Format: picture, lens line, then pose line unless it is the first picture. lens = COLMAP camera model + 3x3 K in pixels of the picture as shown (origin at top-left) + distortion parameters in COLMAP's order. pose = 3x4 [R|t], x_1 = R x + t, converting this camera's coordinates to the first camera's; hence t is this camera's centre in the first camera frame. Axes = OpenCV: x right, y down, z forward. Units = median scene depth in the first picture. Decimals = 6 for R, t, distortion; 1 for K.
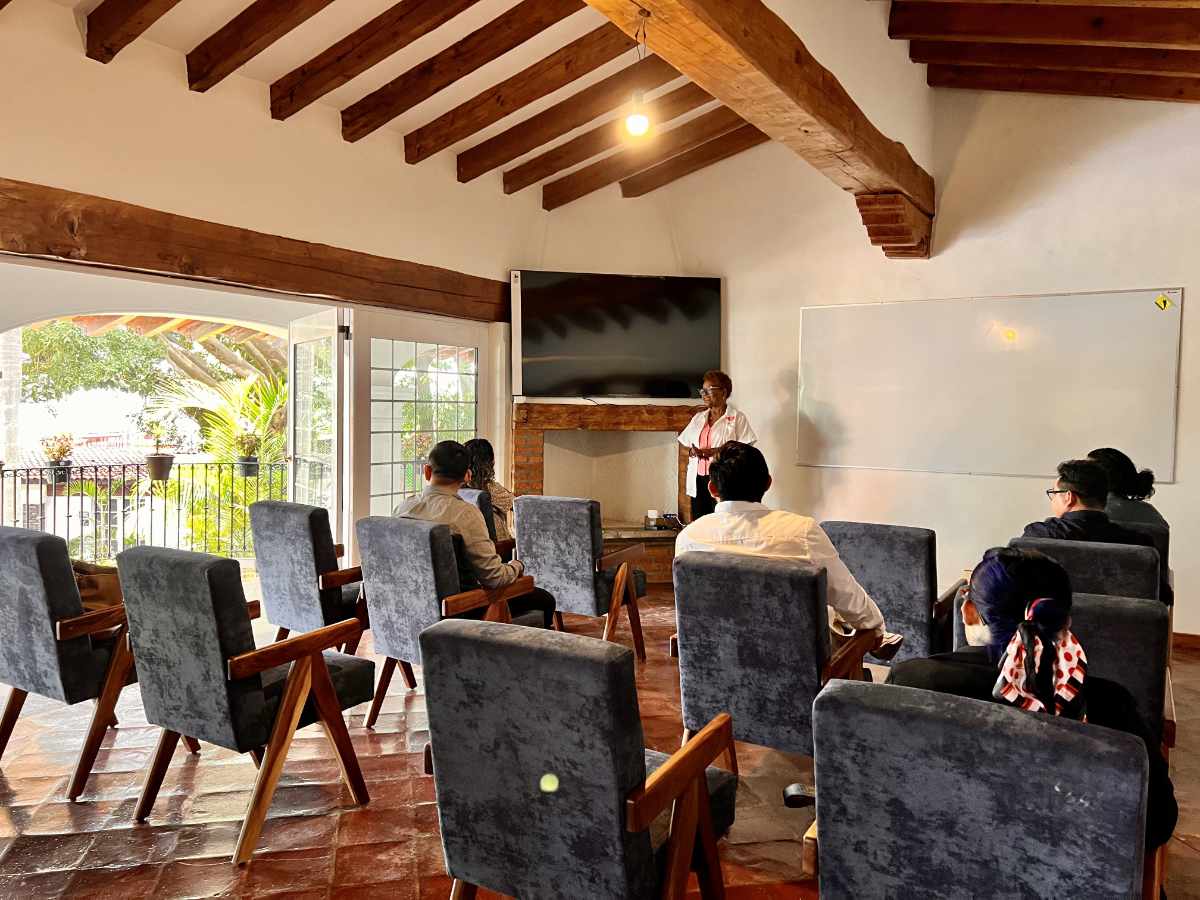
lens RADIAL K [[906.4, 0, 595.4], [0, 906.4, 457.5], [0, 0, 1]] dist [0.034767, -0.021320]
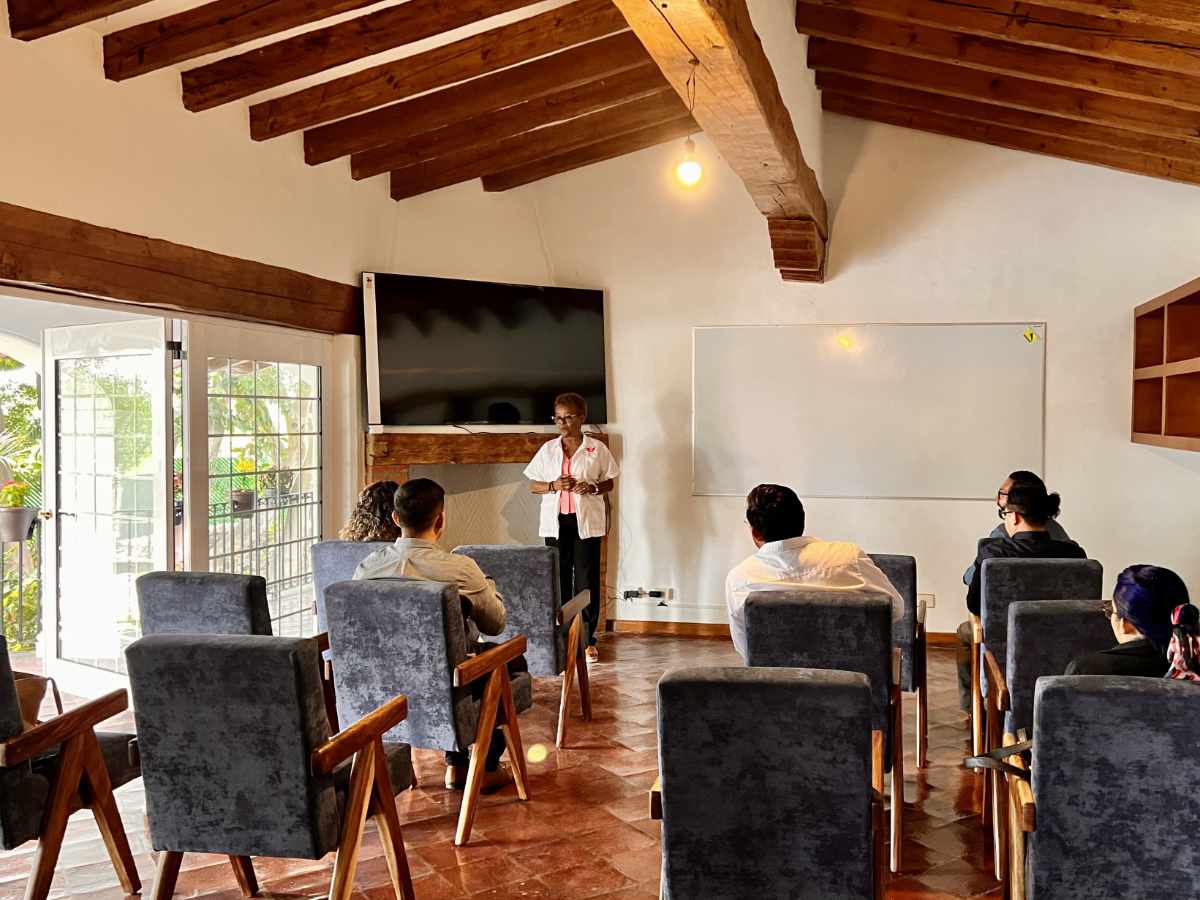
lens RADIAL K [[1297.6, 0, 600.6], [0, 1297.6, 448.0], [0, 0, 1]] dist [0.036170, 0.000000]
pose [[0.908038, -0.027180, 0.418006, -0.555326], [0.032869, 0.999439, -0.006414, -0.046182], [-0.417597, 0.019563, 0.908422, -0.220120]]
